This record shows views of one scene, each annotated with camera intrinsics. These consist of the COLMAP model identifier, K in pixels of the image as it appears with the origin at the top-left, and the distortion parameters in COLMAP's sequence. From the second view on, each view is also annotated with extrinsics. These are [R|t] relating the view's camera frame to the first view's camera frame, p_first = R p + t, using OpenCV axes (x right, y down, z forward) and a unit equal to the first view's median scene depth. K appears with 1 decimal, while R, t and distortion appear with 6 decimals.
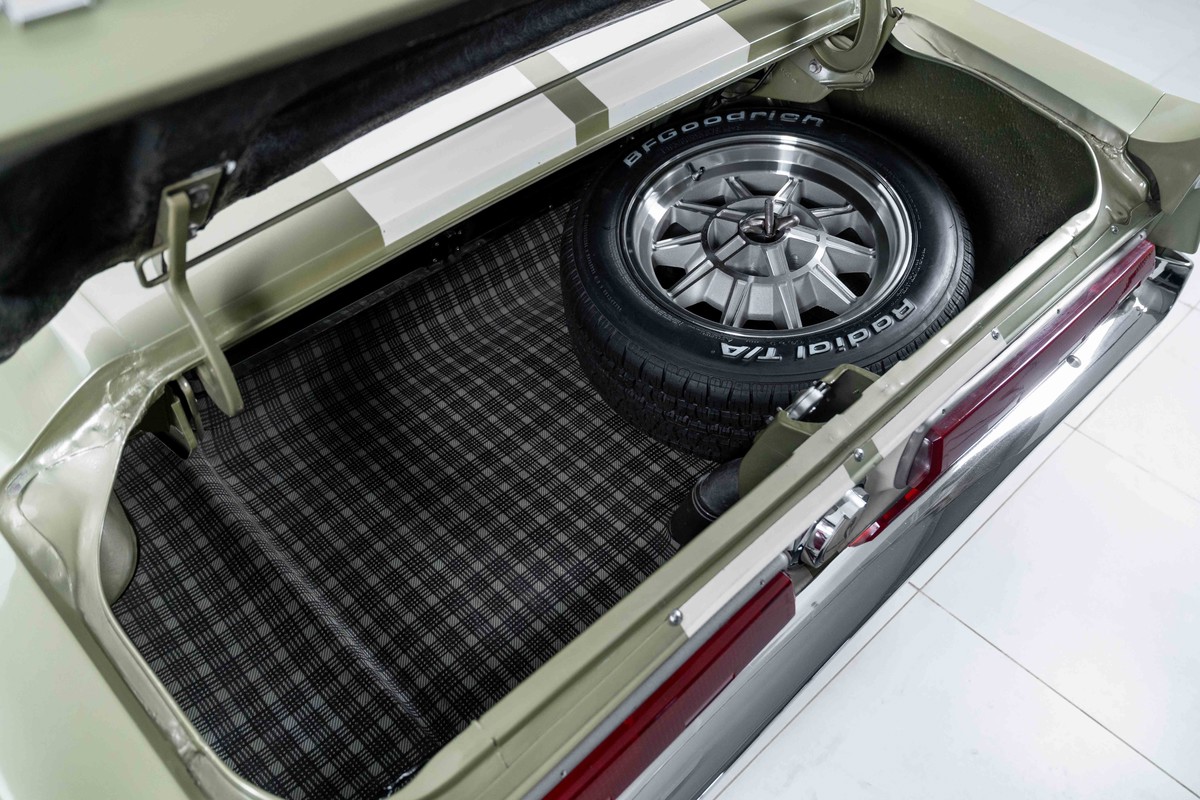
lens RADIAL K [[948.3, 0, 584.1], [0, 948.3, 381.6], [0, 0, 1]] dist [-0.011717, -0.001667]
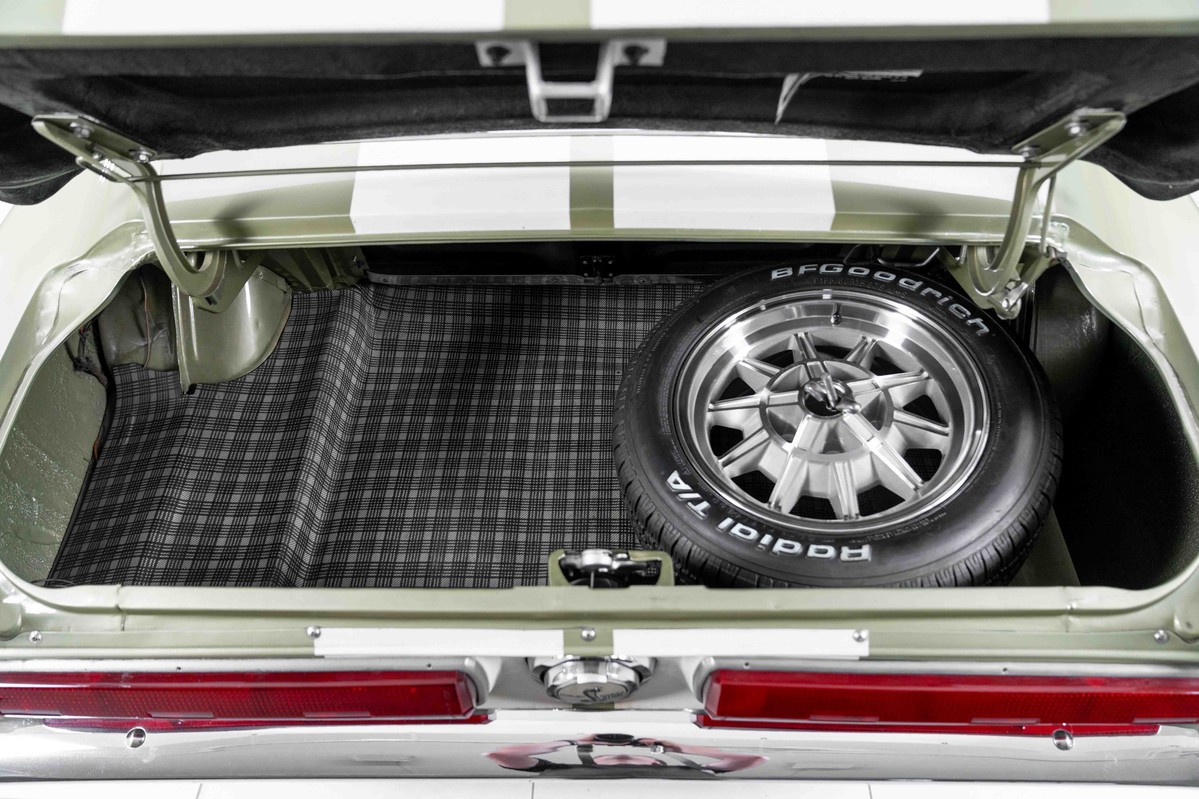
lens RADIAL K [[800.5, 0, 599.5], [0, 800.5, 399.5], [0, 0, 1]] dist [-0.029440, 0.001722]
pose [[0.721813, 0.516436, -0.460739, 0.435182], [-0.481695, 0.852893, 0.201355, -0.234795], [0.496948, 0.076595, 0.864393, 0.223248]]
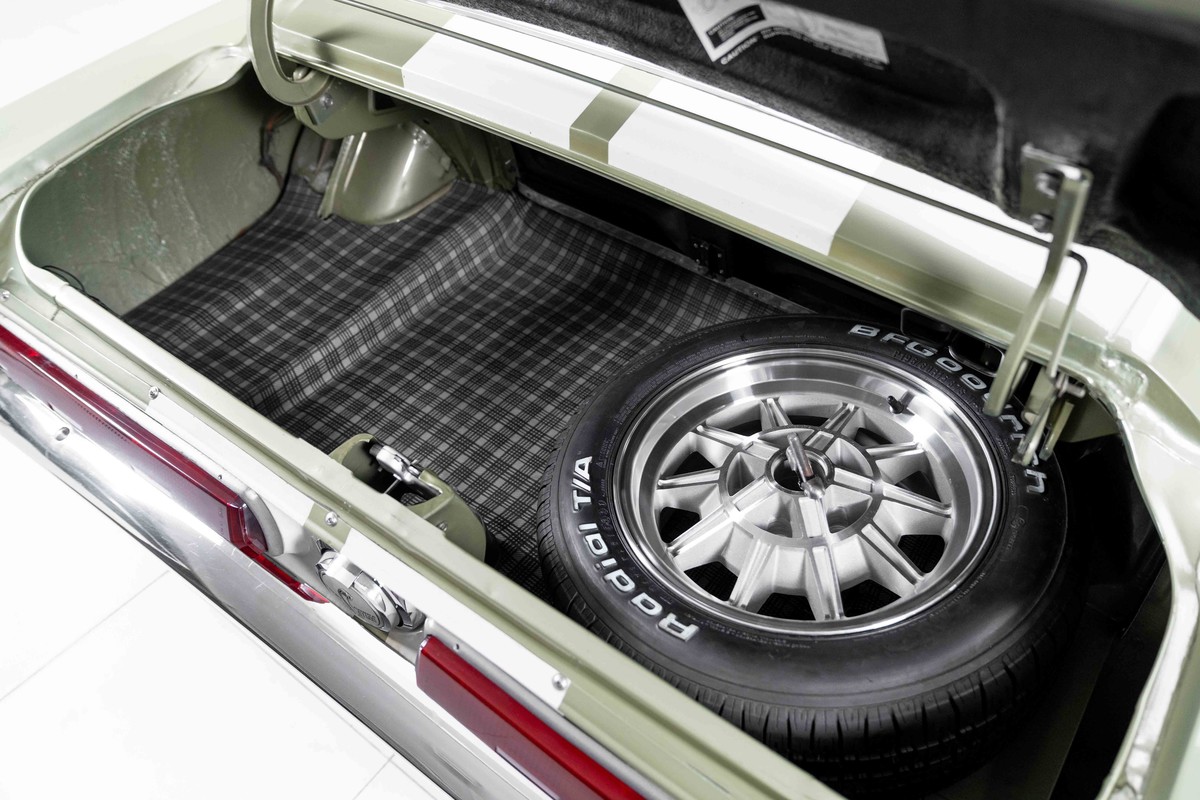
lens RADIAL K [[855.1, 0, 618.9], [0, 855.1, 378.9], [0, 0, 1]] dist [-0.032631, 0.006848]
pose [[0.205557, 0.693584, -0.690426, 0.644801], [-0.713227, 0.589248, 0.379597, -0.400501], [0.670115, 0.414401, 0.615807, 0.496215]]
